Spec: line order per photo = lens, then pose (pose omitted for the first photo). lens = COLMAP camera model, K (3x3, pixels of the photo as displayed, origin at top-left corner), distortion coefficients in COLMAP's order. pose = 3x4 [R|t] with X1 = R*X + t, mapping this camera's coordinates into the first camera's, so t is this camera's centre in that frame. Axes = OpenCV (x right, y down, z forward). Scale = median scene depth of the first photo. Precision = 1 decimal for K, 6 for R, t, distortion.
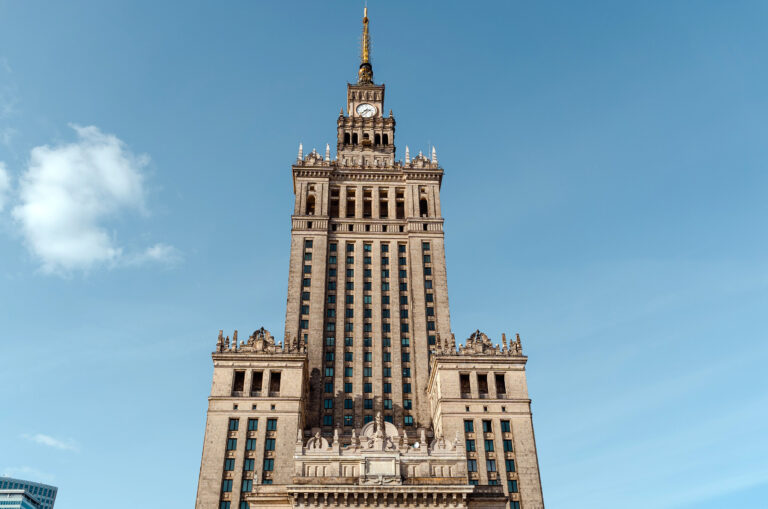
lens RADIAL K [[710.0, 0, 366.3], [0, 710.0, 251.8], [0, 0, 1]] dist [0.002307, 0.000164]
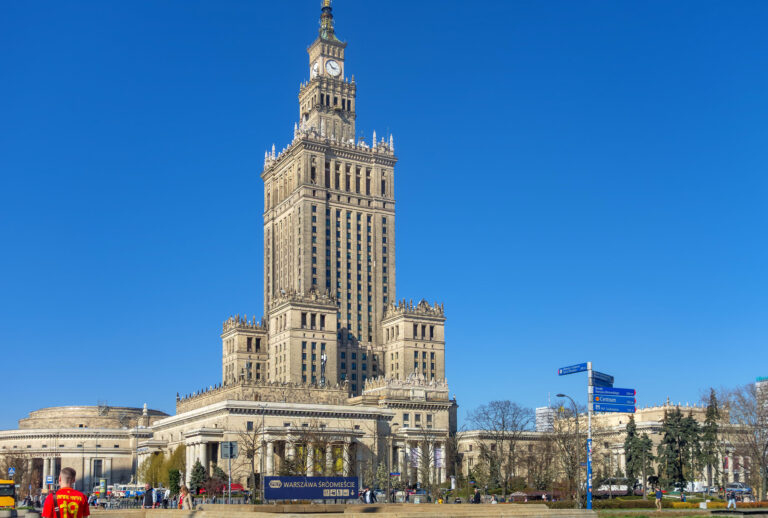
lens RADIAL K [[1301.3, 0, 384.0], [0, 1301.3, 259.0], [0, 0, 1]] dist [-0.005720, -0.041712]
pose [[0.866542, 0.099656, 0.489053, -1.279554], [-0.281838, 0.906390, 0.314683, -0.815914], [-0.411913, -0.410520, 0.813512, -1.302873]]
